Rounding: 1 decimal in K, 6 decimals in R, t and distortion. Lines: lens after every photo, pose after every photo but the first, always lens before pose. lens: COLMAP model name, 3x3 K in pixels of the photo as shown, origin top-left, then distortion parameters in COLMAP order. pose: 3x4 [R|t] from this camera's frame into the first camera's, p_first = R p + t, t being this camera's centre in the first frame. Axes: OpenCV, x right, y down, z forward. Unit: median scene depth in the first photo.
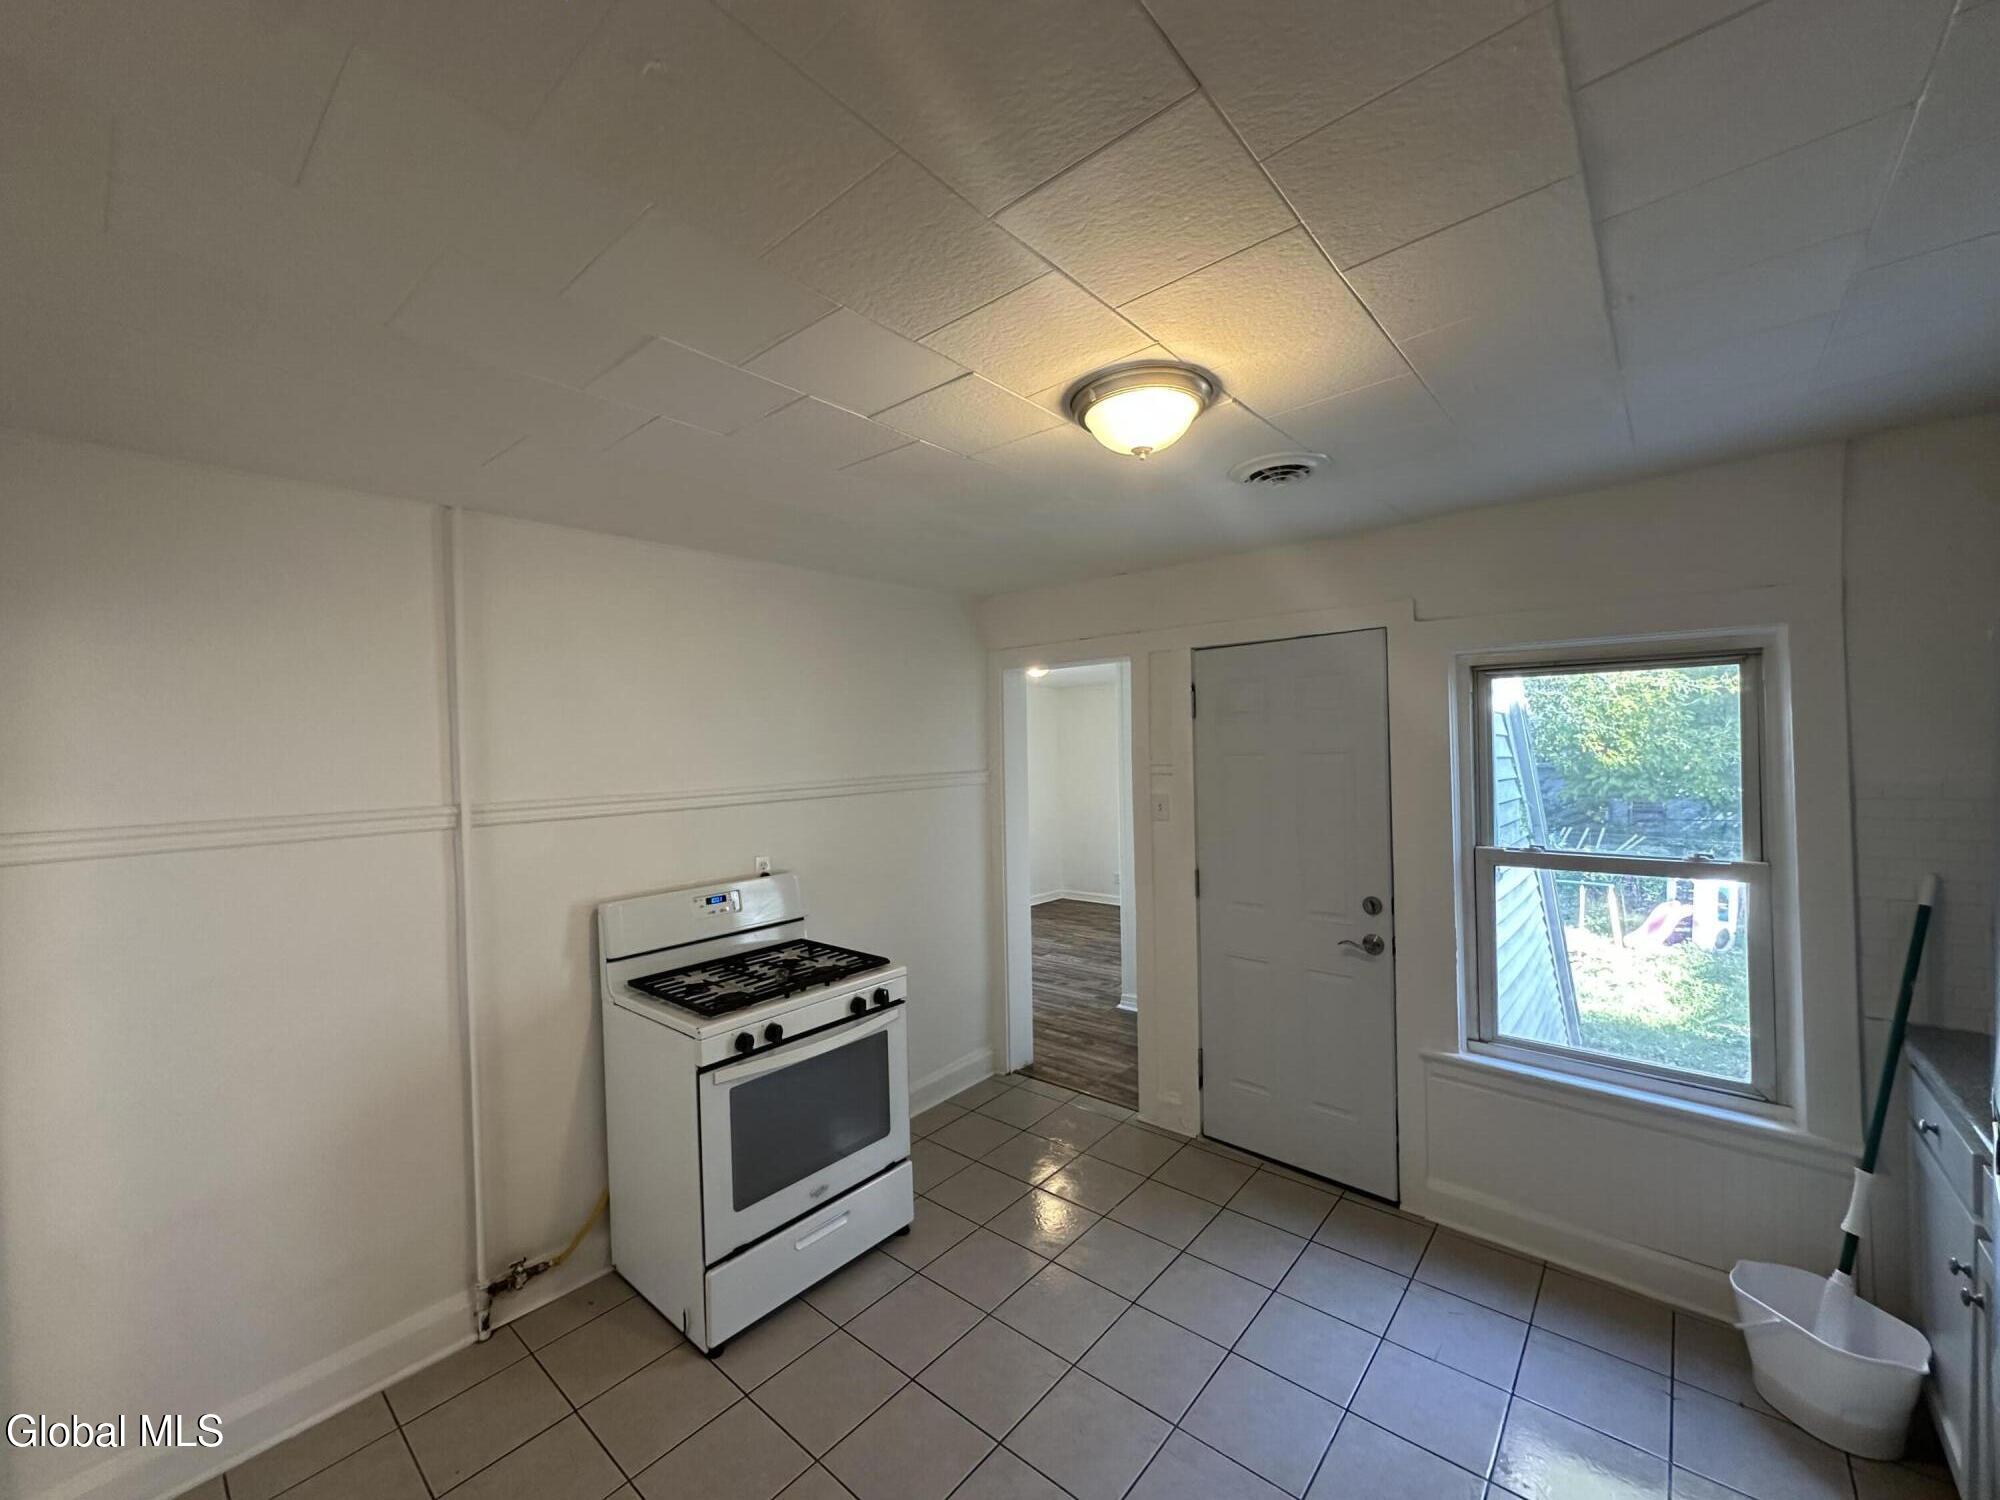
lens RADIAL K [[798.8, 0, 1000.0], [0, 798.8, 750.0], [0, 0, 1]] dist [-0.001723, -0.000064]
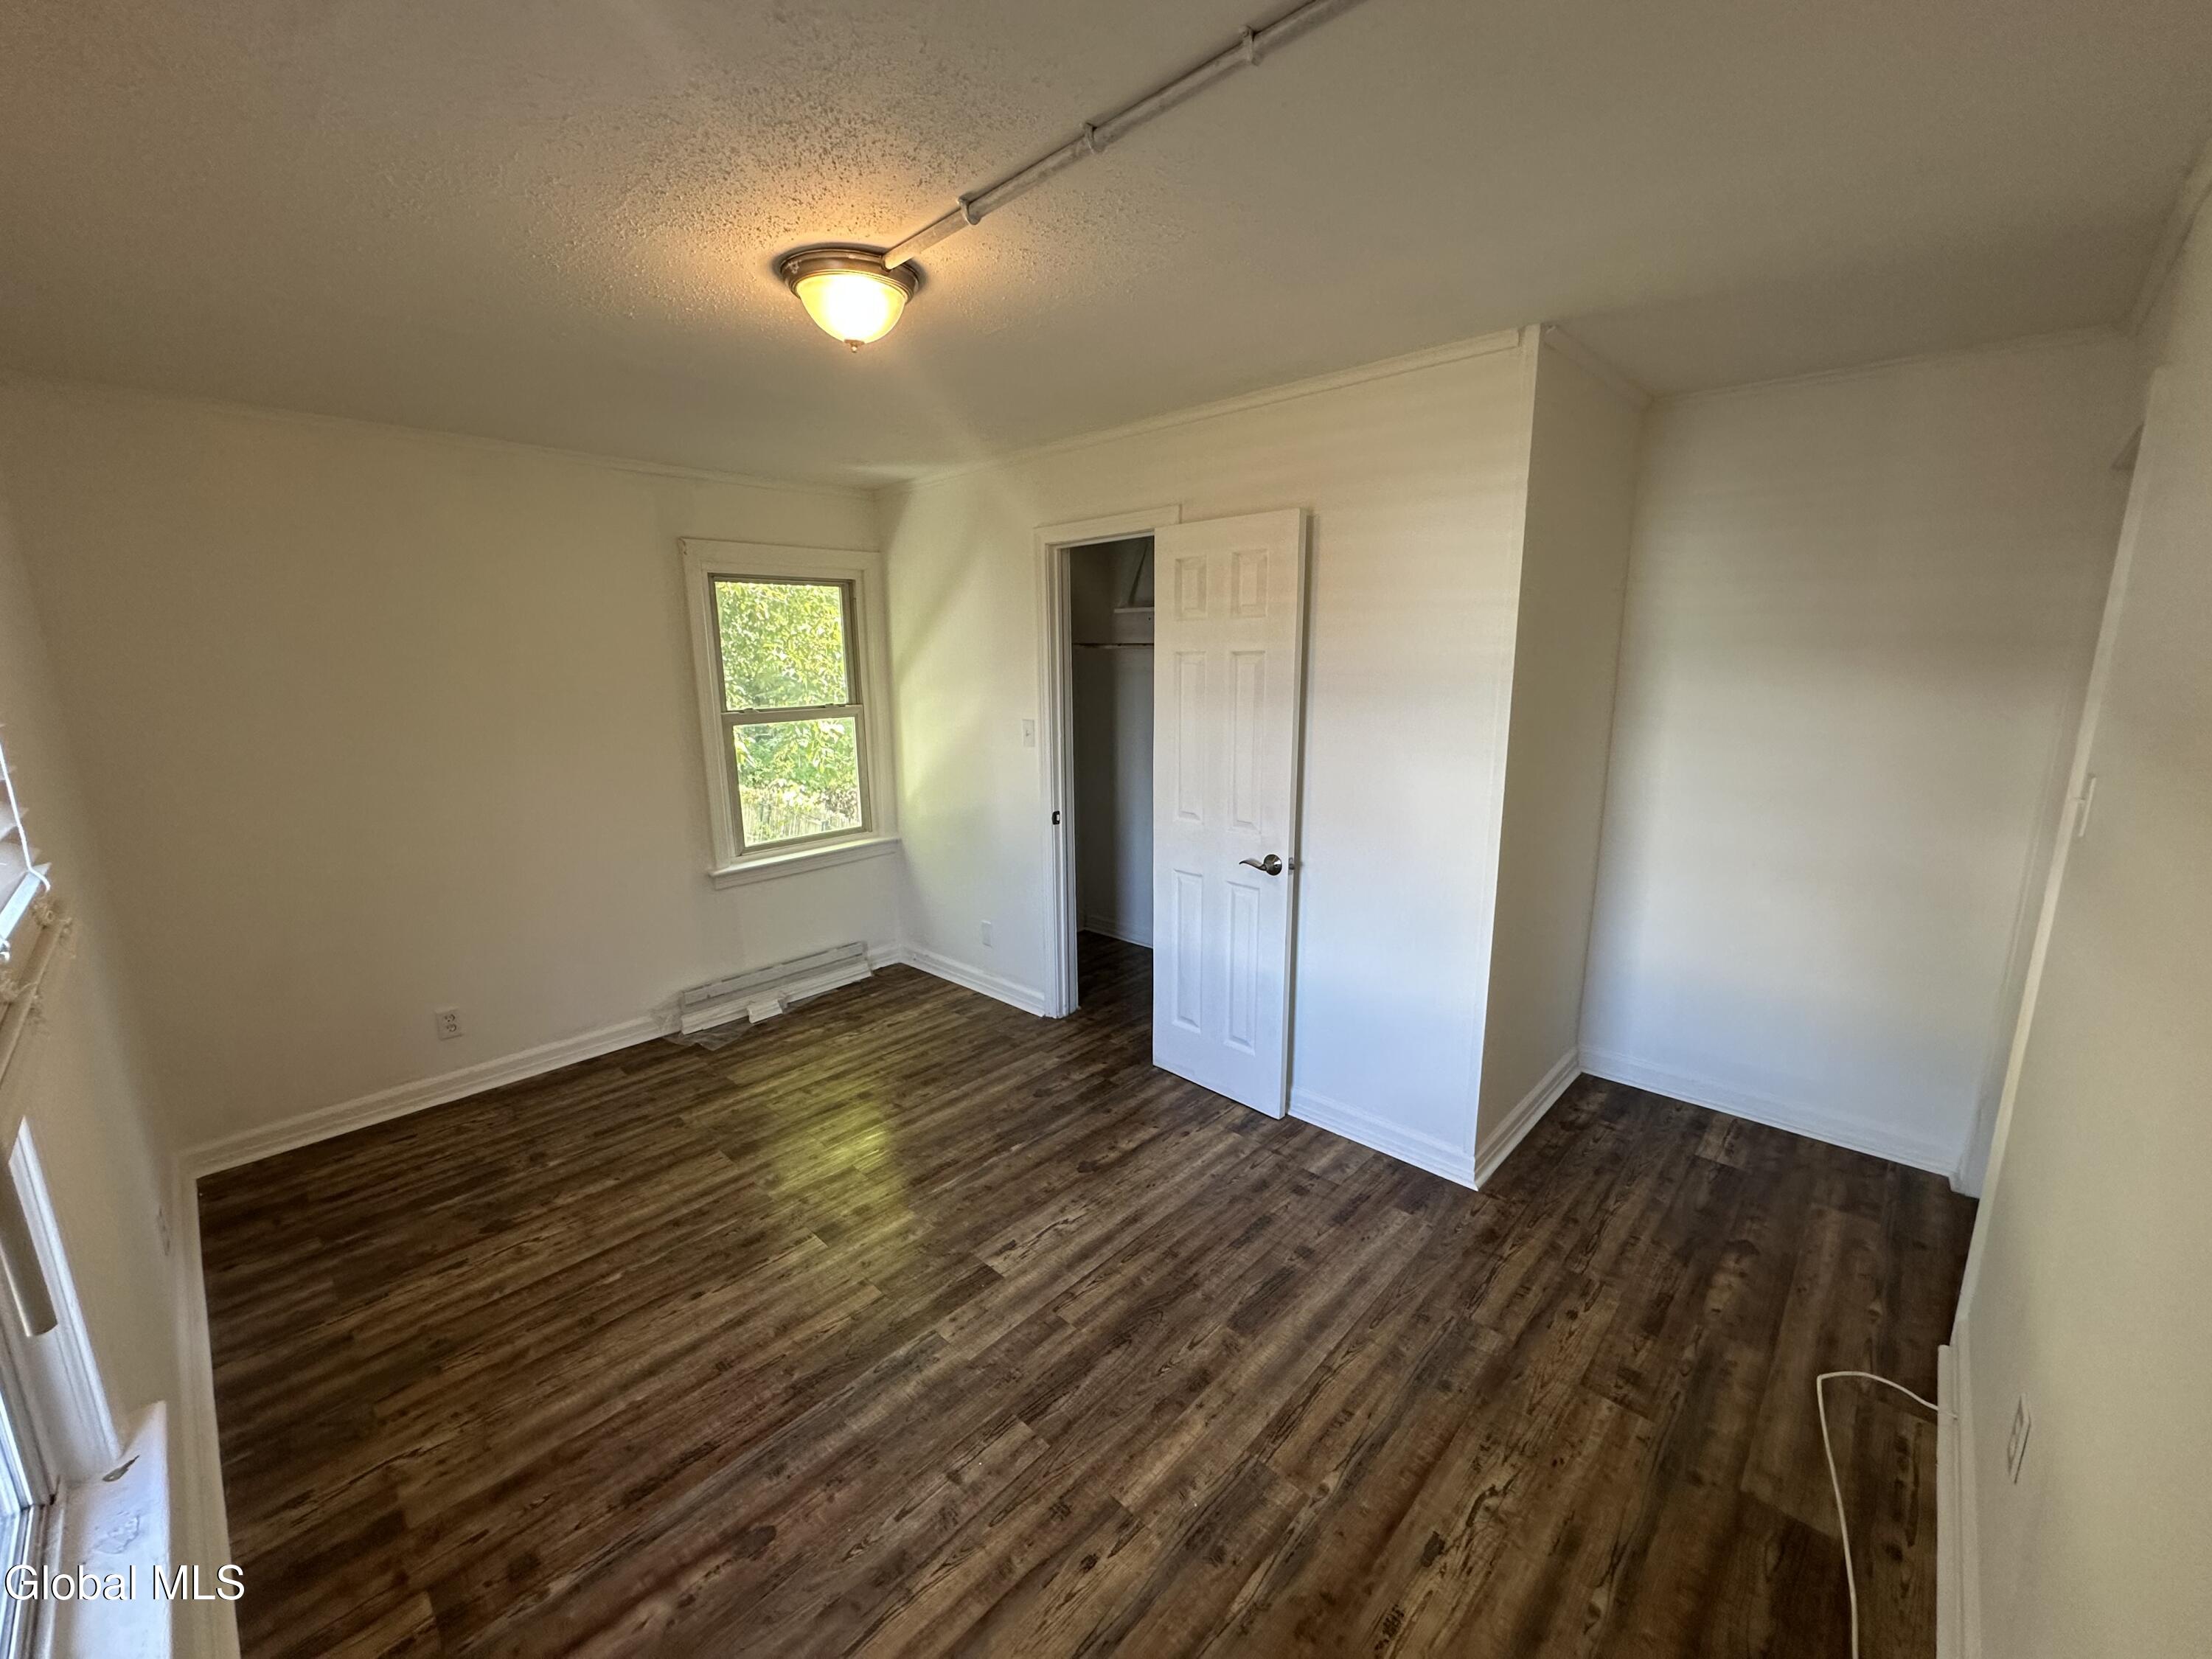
lens RADIAL K [[883.4, 0, 1106.0], [0, 883.4, 829.5], [0, 0, 1]] dist [-0.001723, -0.000064]
pose [[0.047270, -0.177046, 0.983067, -0.330548], [0.010278, 0.984201, 0.176756, 0.021661], [-0.998829, 0.001749, 0.048343, 1.179894]]
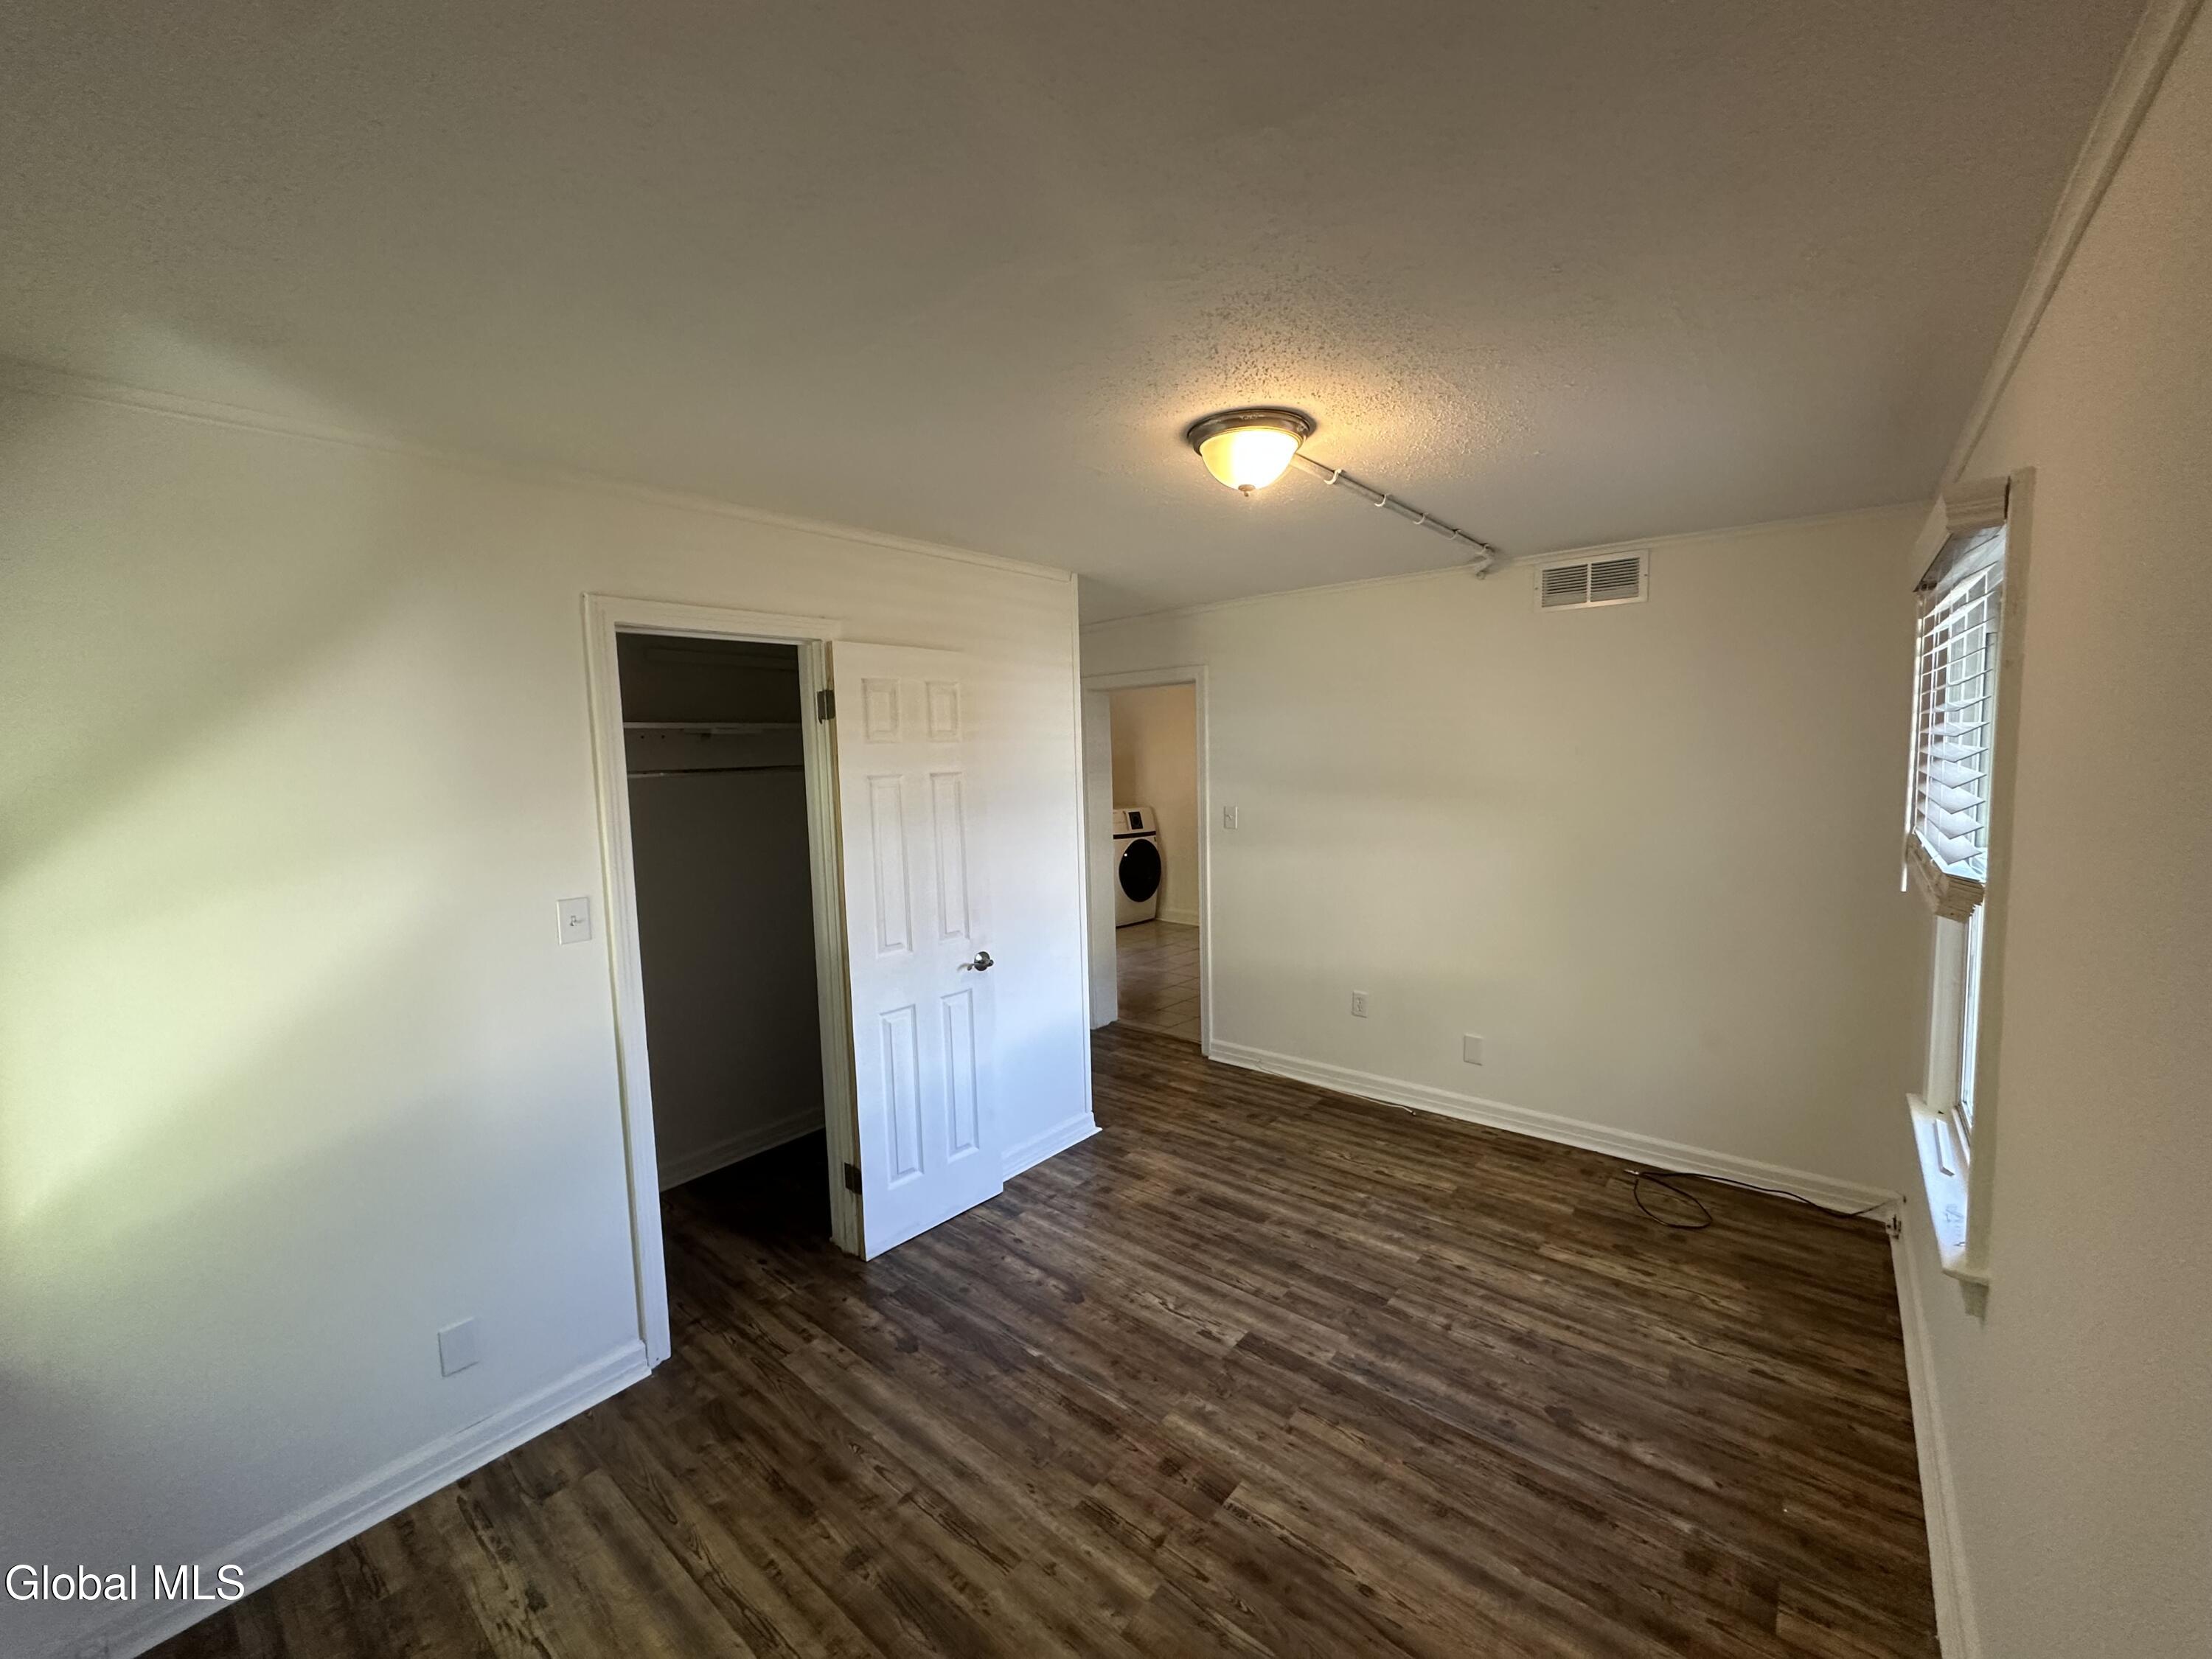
lens RADIAL K [[883.4, 0, 1106.0], [0, 883.4, 829.5], [0, 0, 1]] dist [-0.001723, -0.000064]
pose [[-0.998404, 0.053534, -0.017961, 0.139303], [0.051807, 0.994969, 0.085746, 0.002975], [0.022461, 0.084678, -0.996155, 1.712456]]
